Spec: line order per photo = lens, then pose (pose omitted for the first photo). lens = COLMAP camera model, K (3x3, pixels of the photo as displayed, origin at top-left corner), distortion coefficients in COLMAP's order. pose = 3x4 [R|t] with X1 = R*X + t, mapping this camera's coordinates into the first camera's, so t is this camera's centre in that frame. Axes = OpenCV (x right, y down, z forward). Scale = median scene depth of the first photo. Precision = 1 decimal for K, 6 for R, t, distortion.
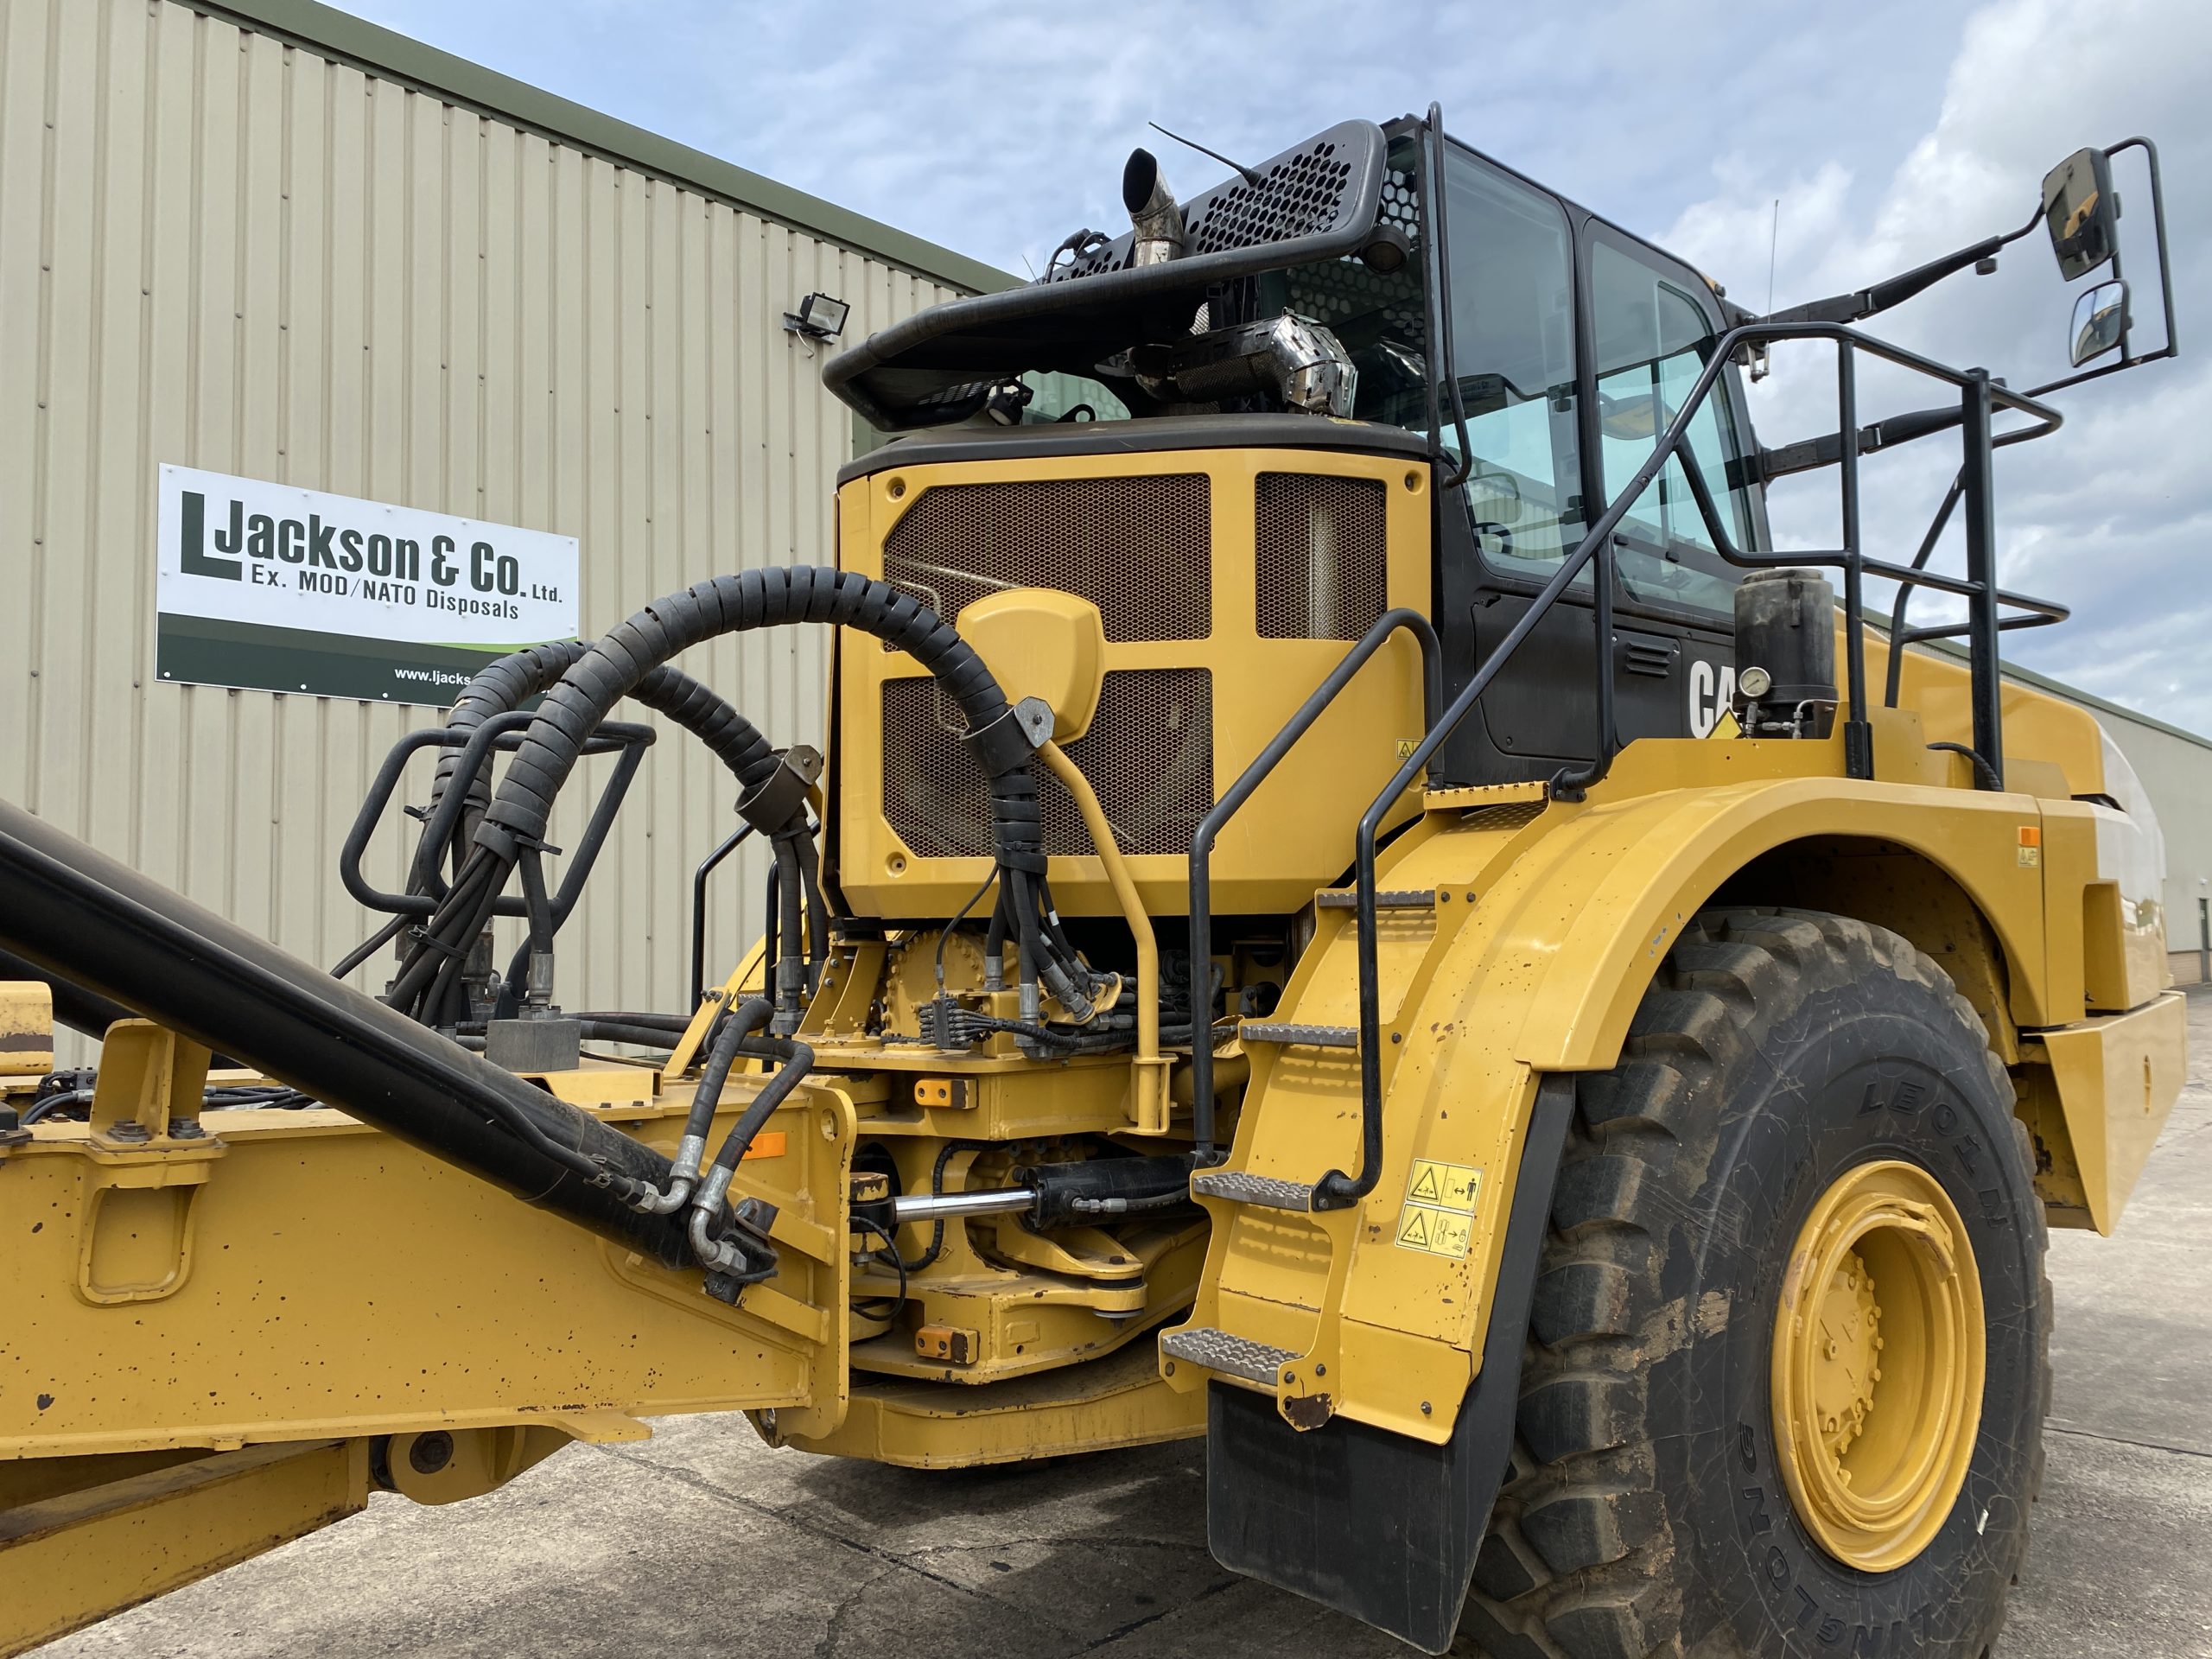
lens RADIAL K [[1680.5, 0, 1106.0], [0, 1680.5, 829.5], [0, 0, 1]] dist [0.027940, -0.026215]
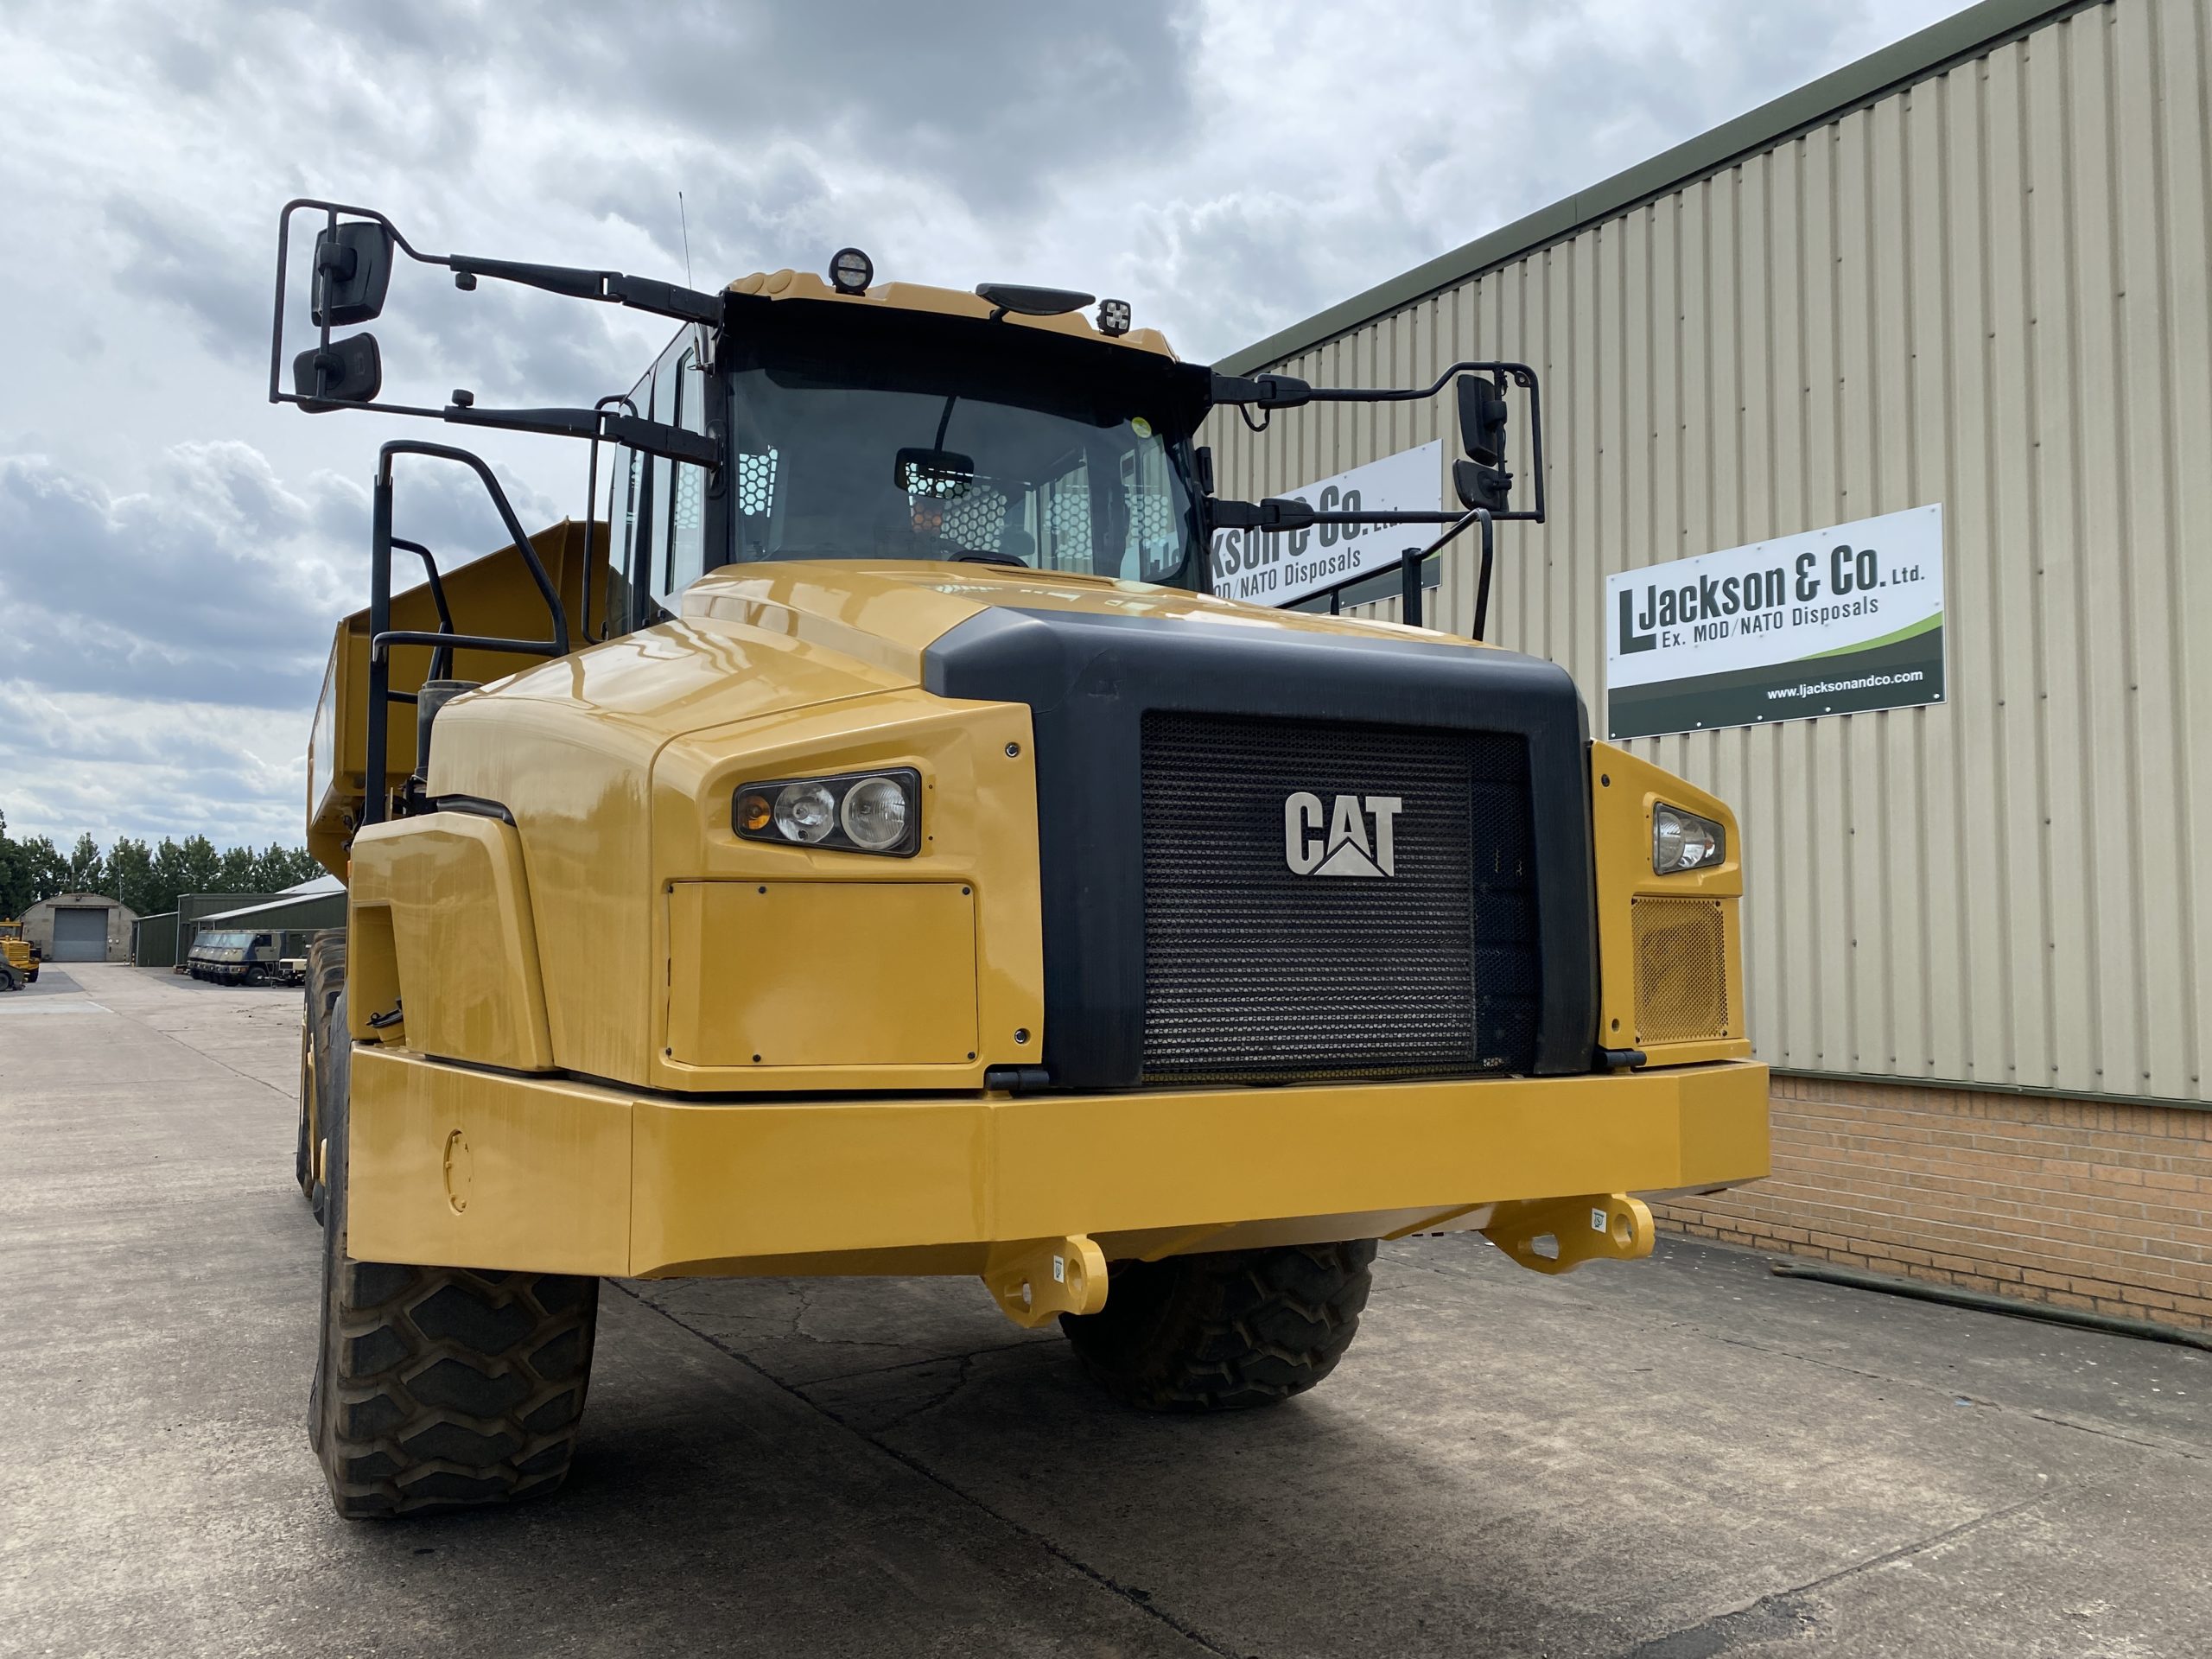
lens RADIAL K [[1694.9, 0, 1128.6], [0, 1694.9, 823.6], [0, 0, 1]] dist [0.020033, -0.004539]
pose [[-0.247251, -0.049386, -0.967692, 1.409990], [0.053617, 0.996473, -0.064554, 0.072711], [0.967467, -0.067846, -0.243731, 1.658321]]
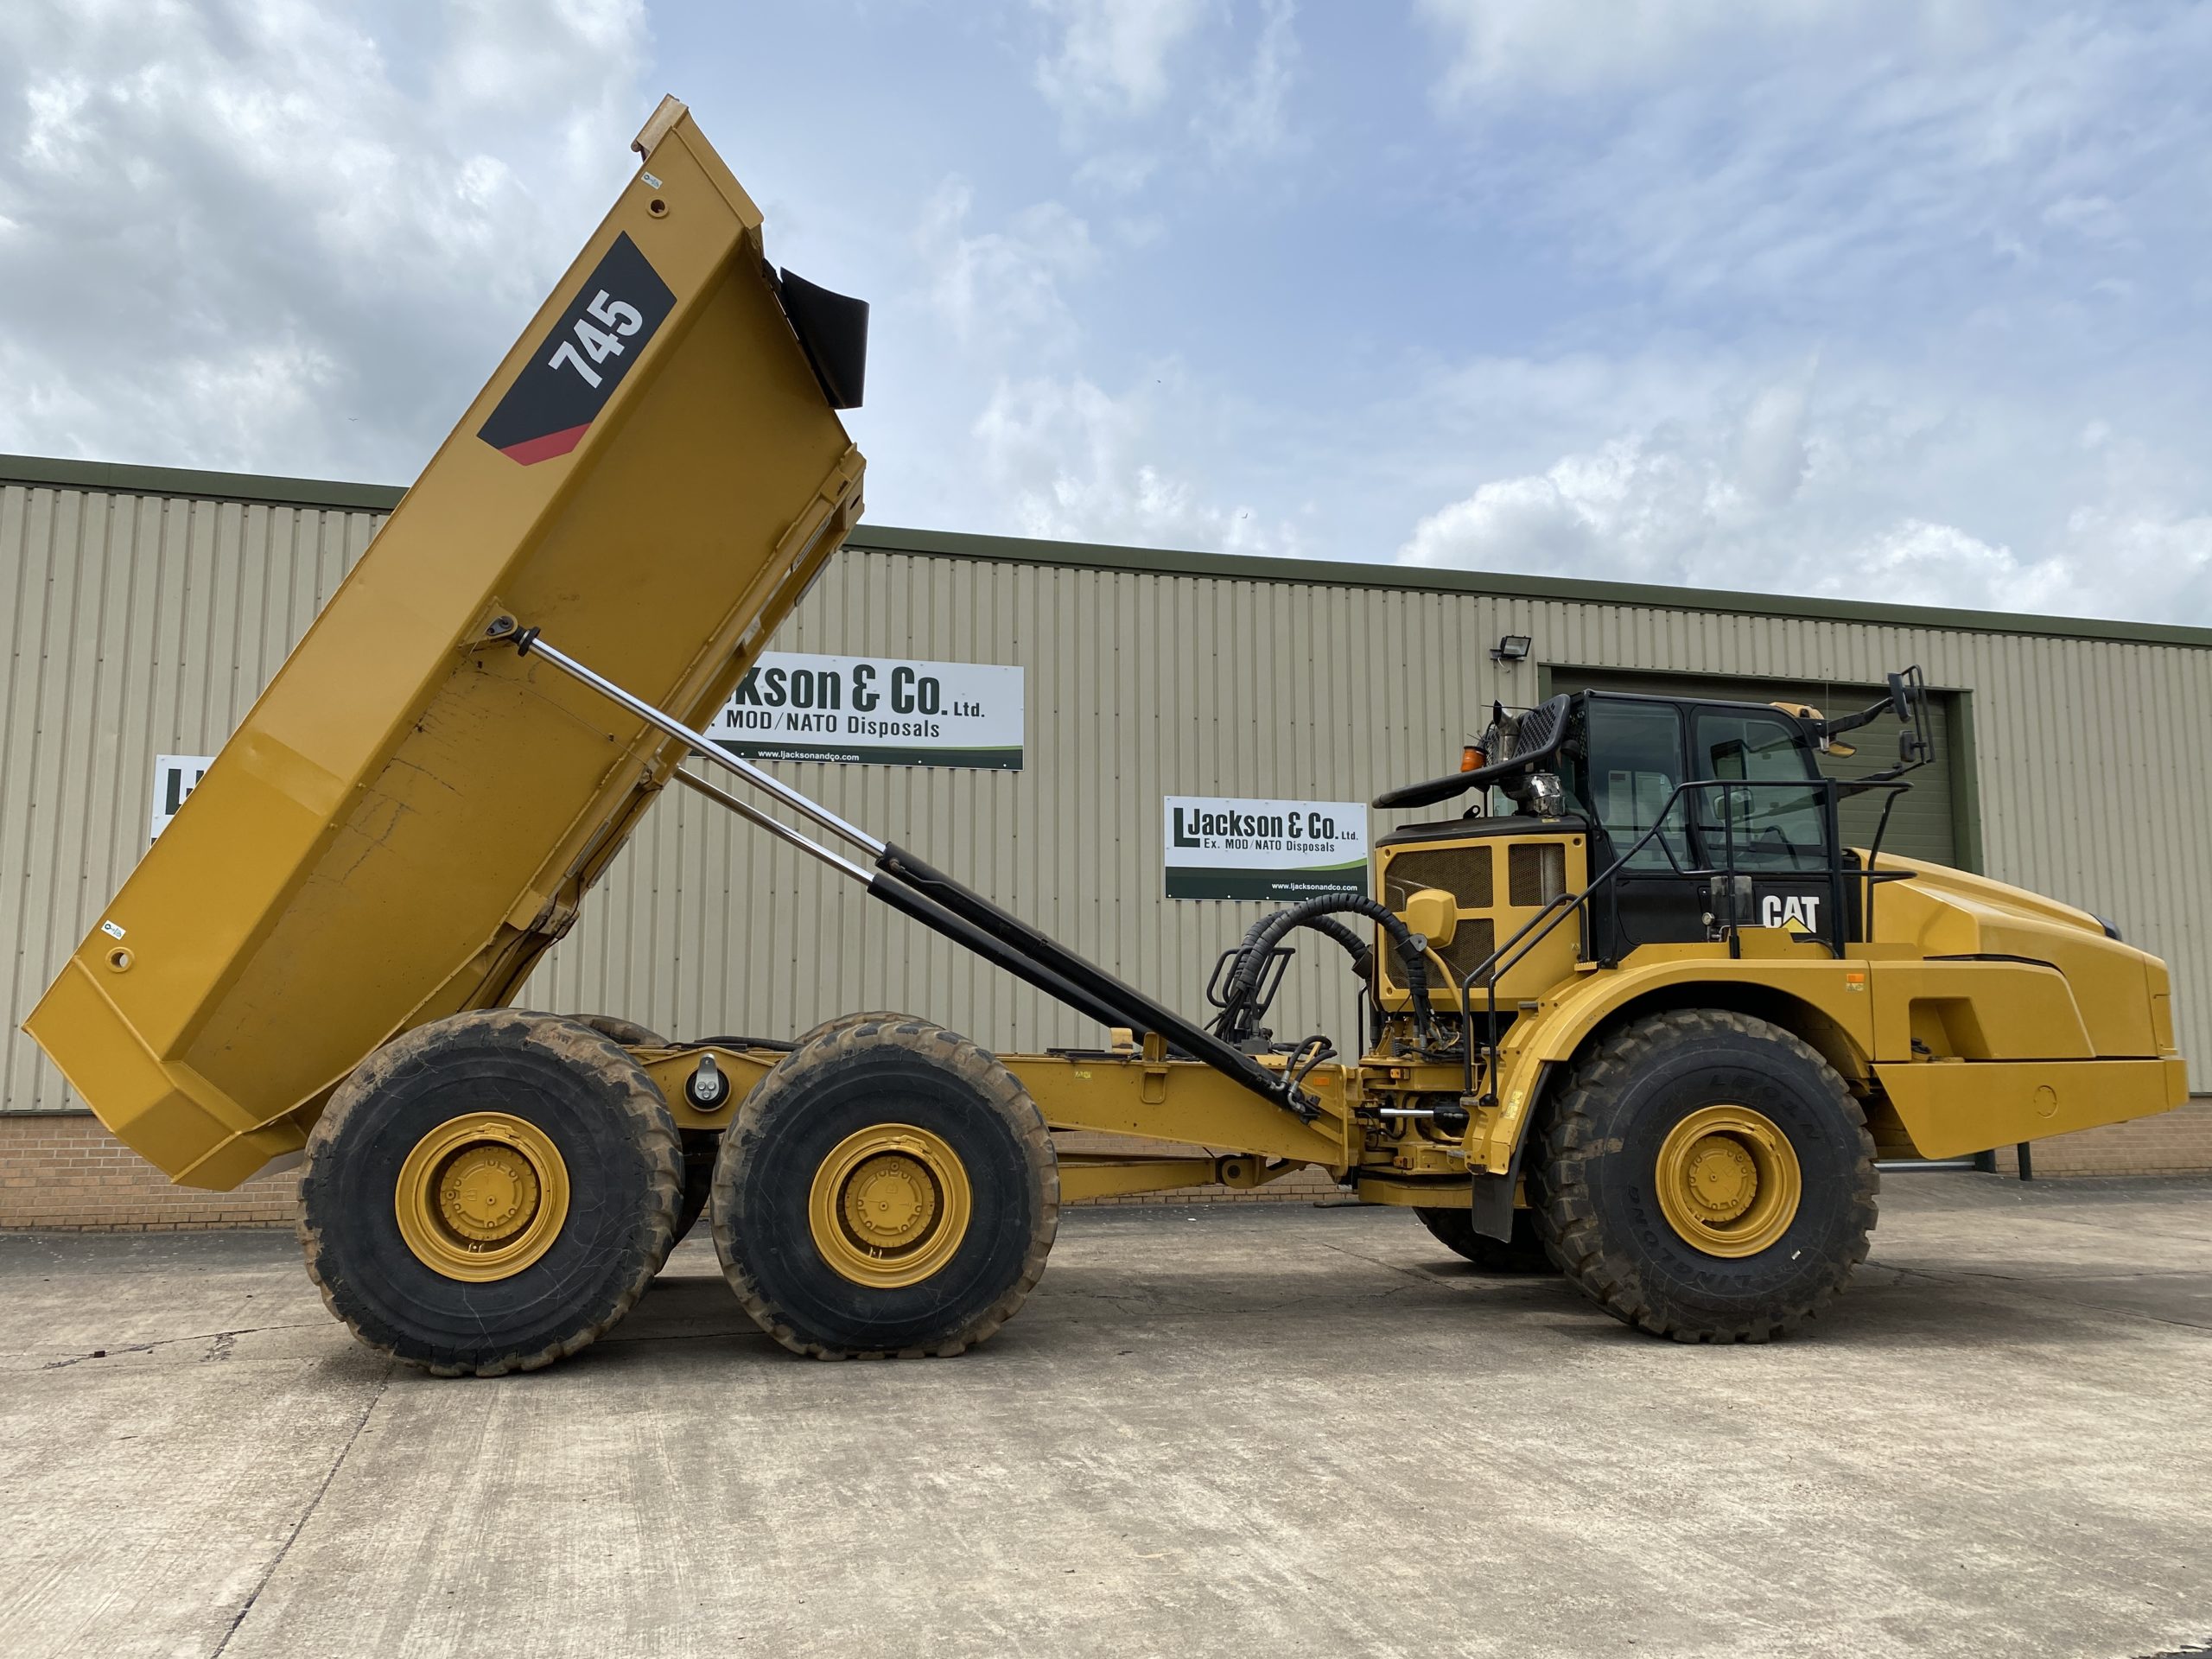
lens RADIAL K [[1665.8, 0, 1106.0], [0, 1665.8, 829.5], [0, 0, 1]] dist [0.137732, -0.326813]
pose [[0.847298, -0.055784, -0.528180, 0.830299], [0.022842, 0.997376, -0.068696, -0.058725], [0.530626, 0.046142, 0.846349, -1.392005]]
